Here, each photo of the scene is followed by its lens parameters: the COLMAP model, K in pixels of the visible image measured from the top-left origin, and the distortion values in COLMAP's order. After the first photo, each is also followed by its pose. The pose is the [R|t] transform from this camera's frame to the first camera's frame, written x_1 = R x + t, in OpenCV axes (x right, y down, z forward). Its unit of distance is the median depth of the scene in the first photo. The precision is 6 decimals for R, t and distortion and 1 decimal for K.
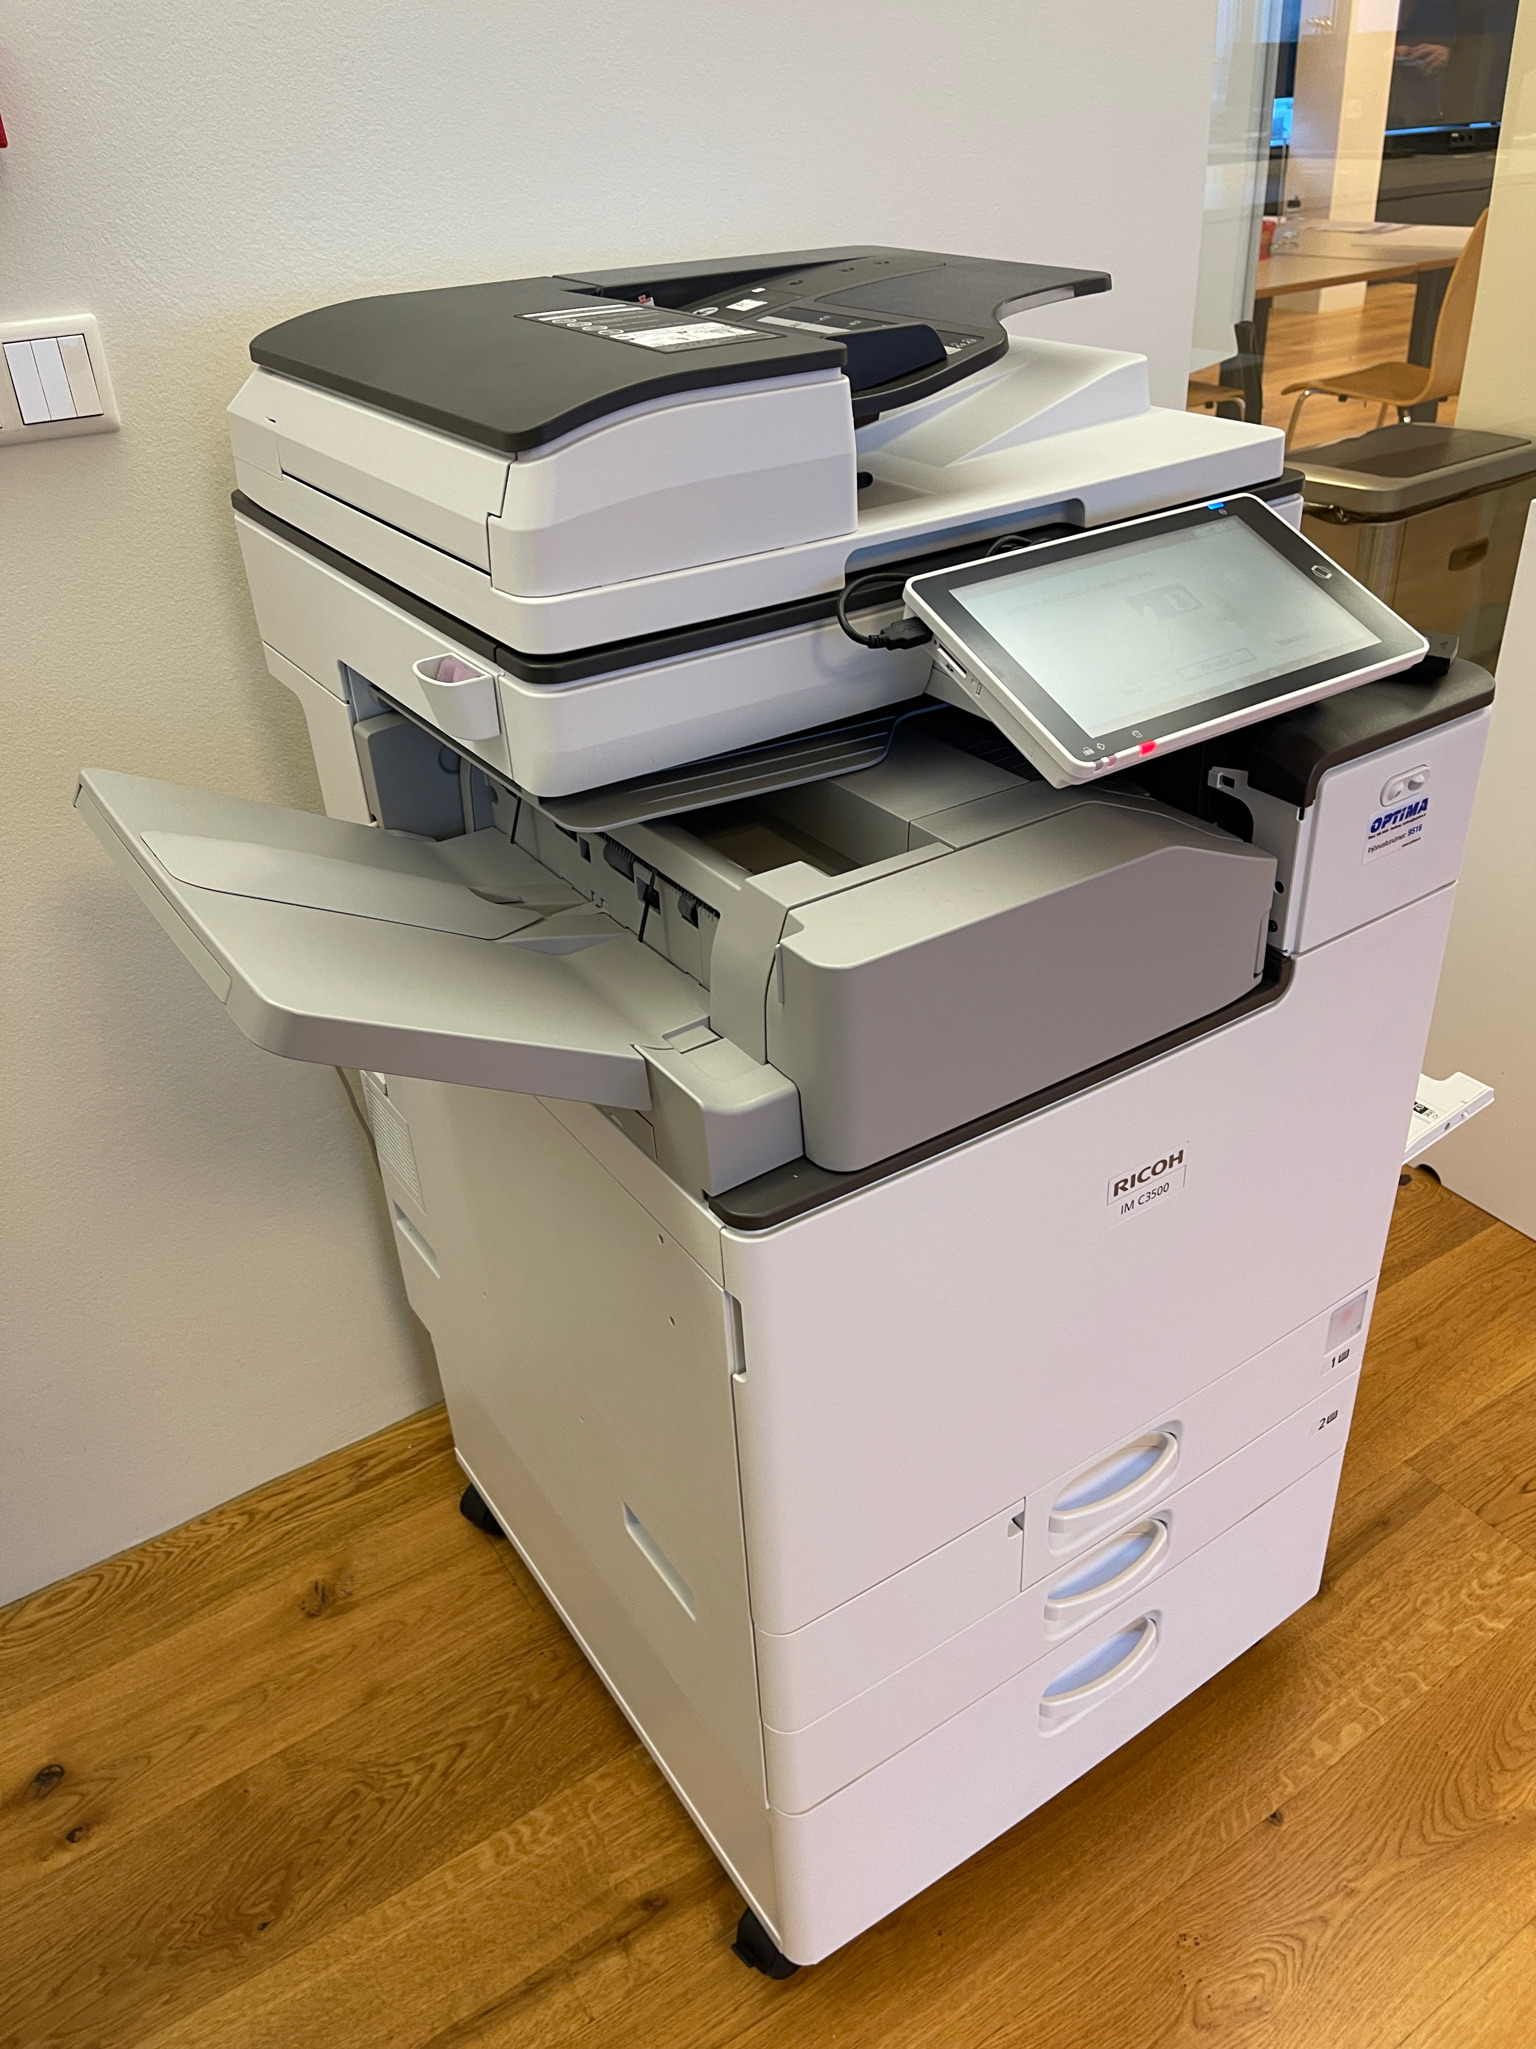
lens RADIAL K [[1557.5, 0, 789.7], [0, 1557.5, 1016.7], [0, 0, 1]] dist [0.035753, -0.068610]
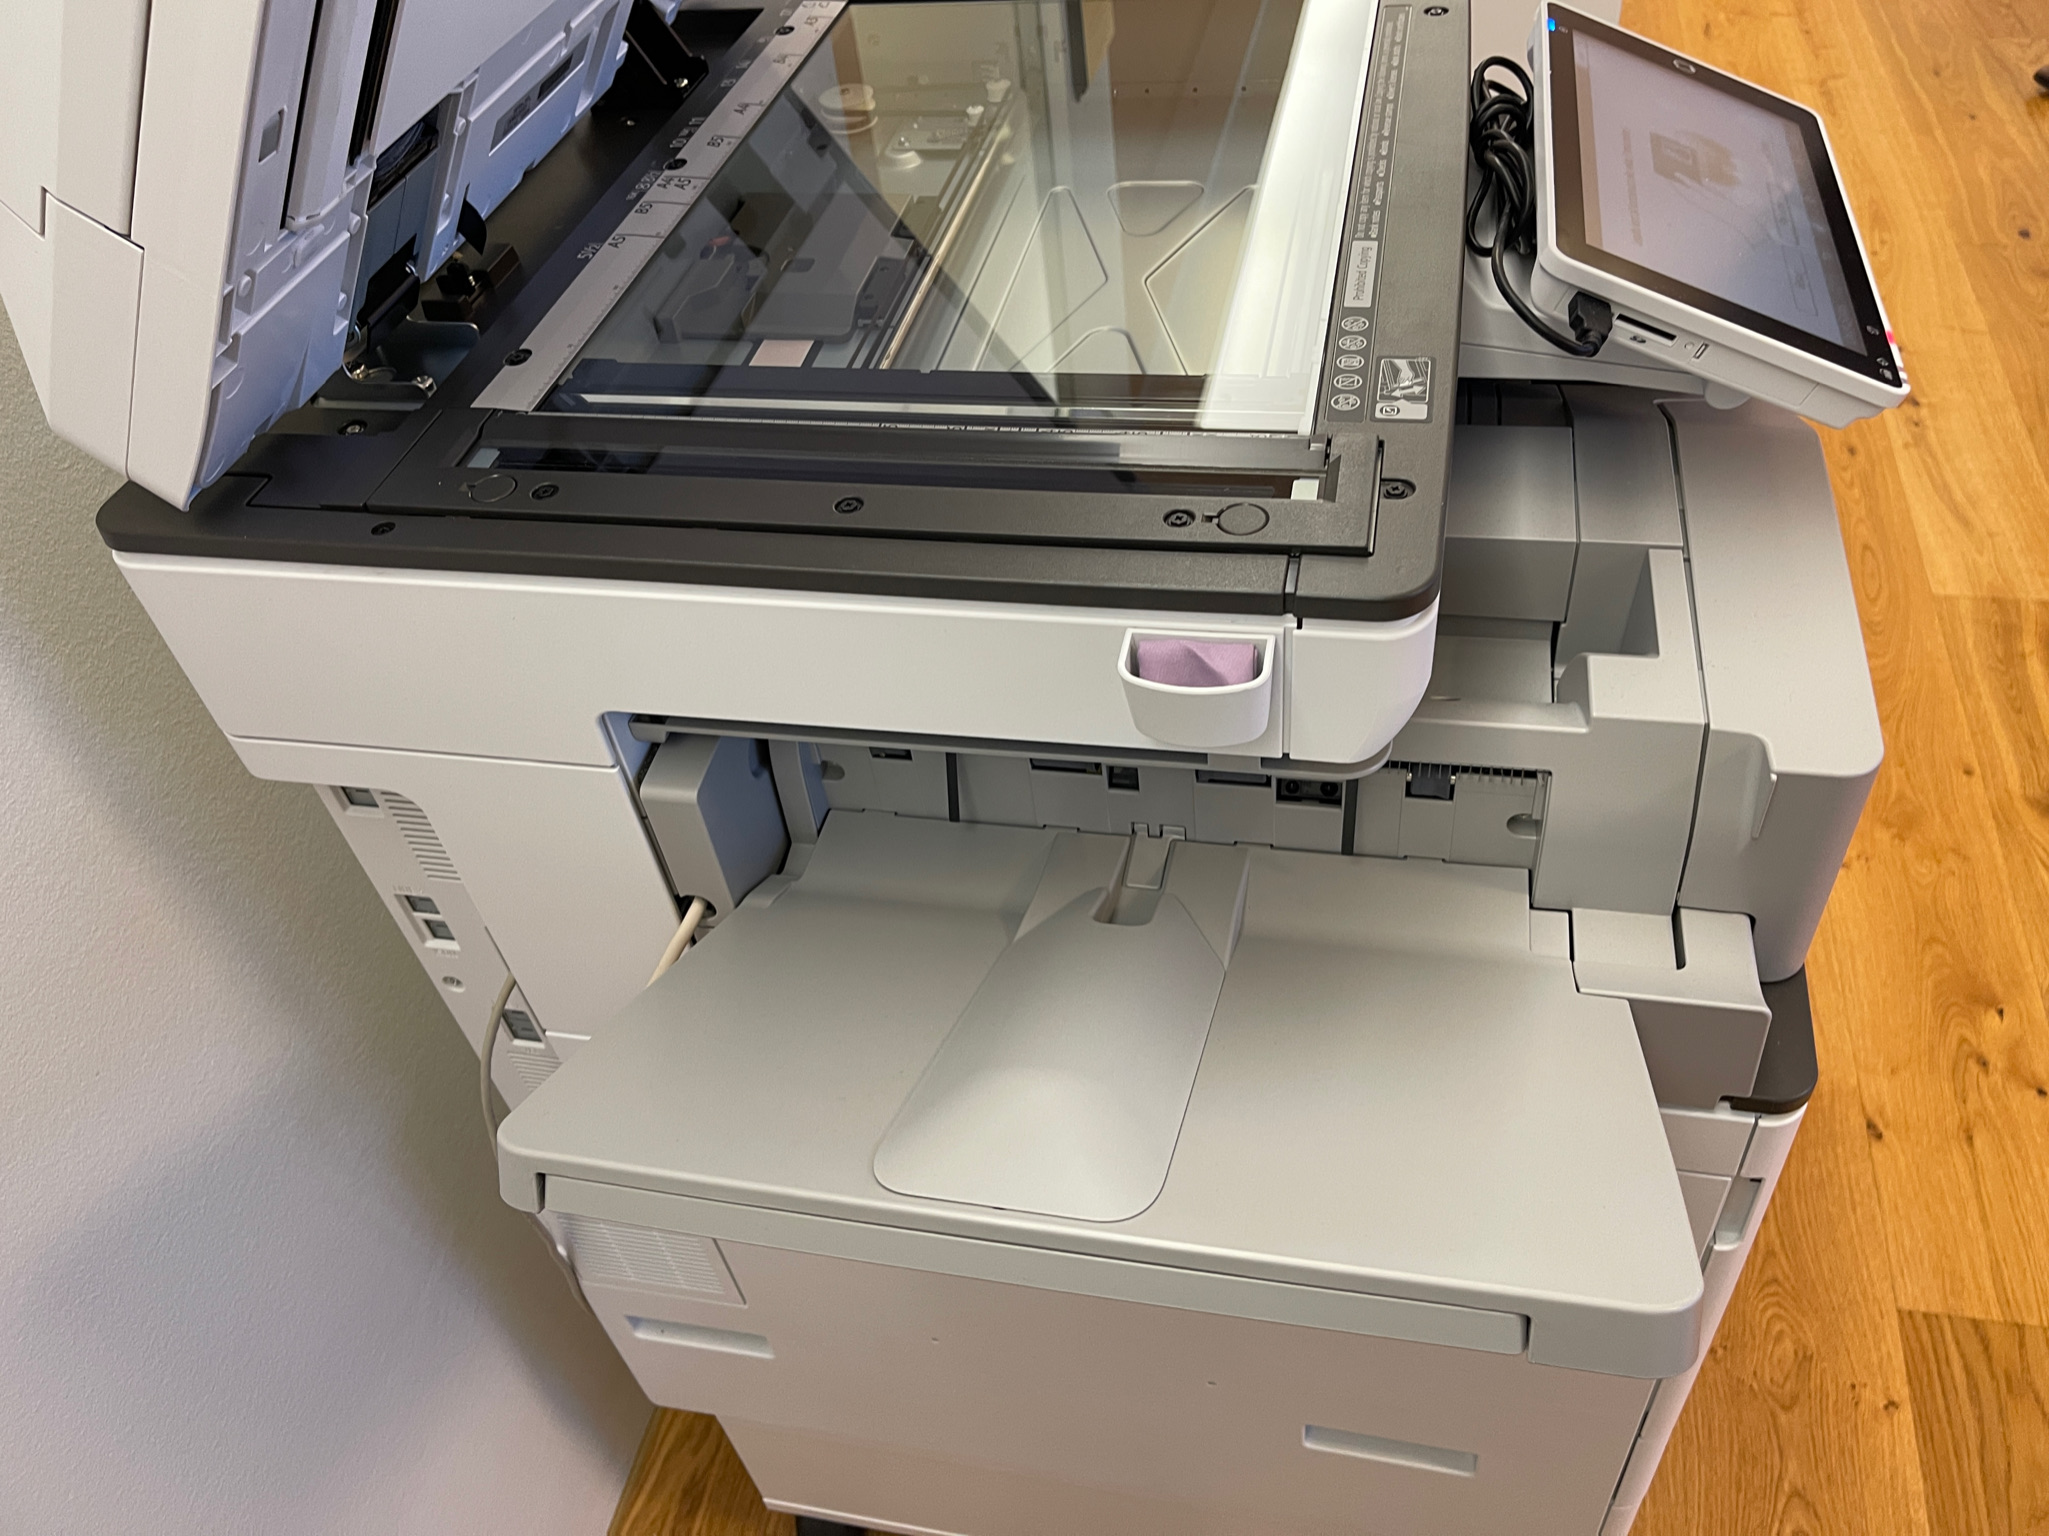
lens RADIAL K [[1557.5, 0, 1029.5], [0, 1557.5, 752.7], [0, 0, 1]] dist [0.035753, -0.068610]
pose [[0.727737, -0.505521, 0.463516, -0.377444], [0.425841, 0.862814, 0.272418, -0.255824], [-0.537642, -0.000865, 0.843173, 0.347742]]
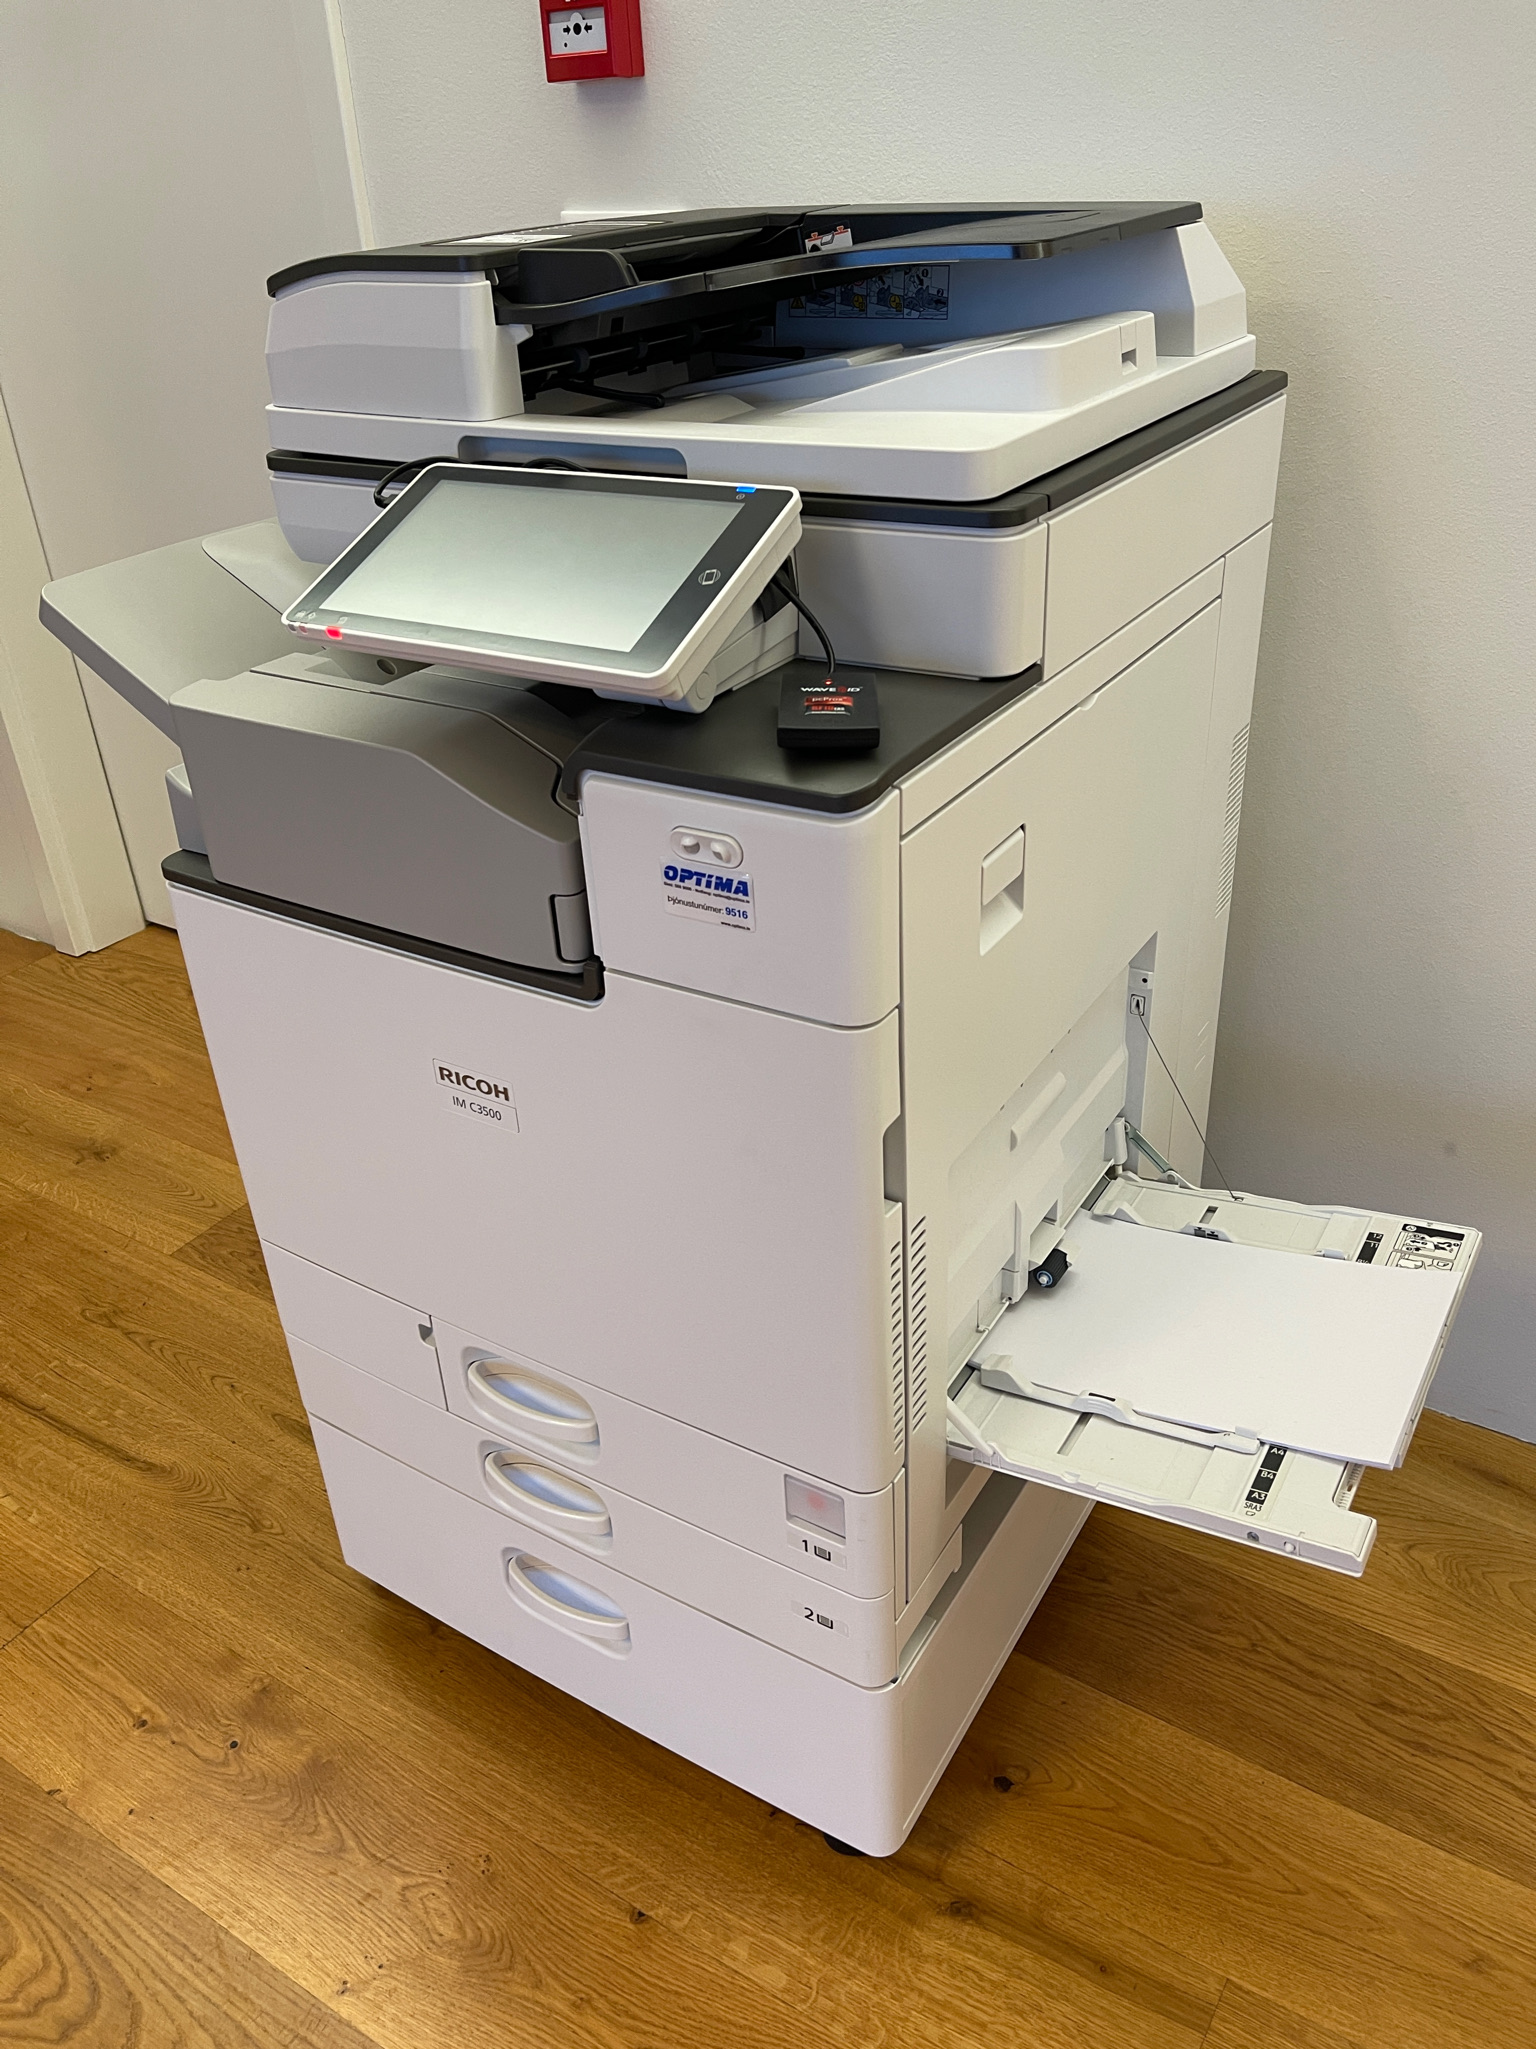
lens RADIAL K [[1557.5, 0, 783.8], [0, 1557.5, 1024.0], [0, 0, 1]] dist [0.035753, -0.068610]
pose [[0.402658, 0.475158, -0.782362, 0.872730], [-0.451568, 0.846582, 0.281753, -0.252581], [0.796211, 0.239840, 0.555450, 0.451967]]
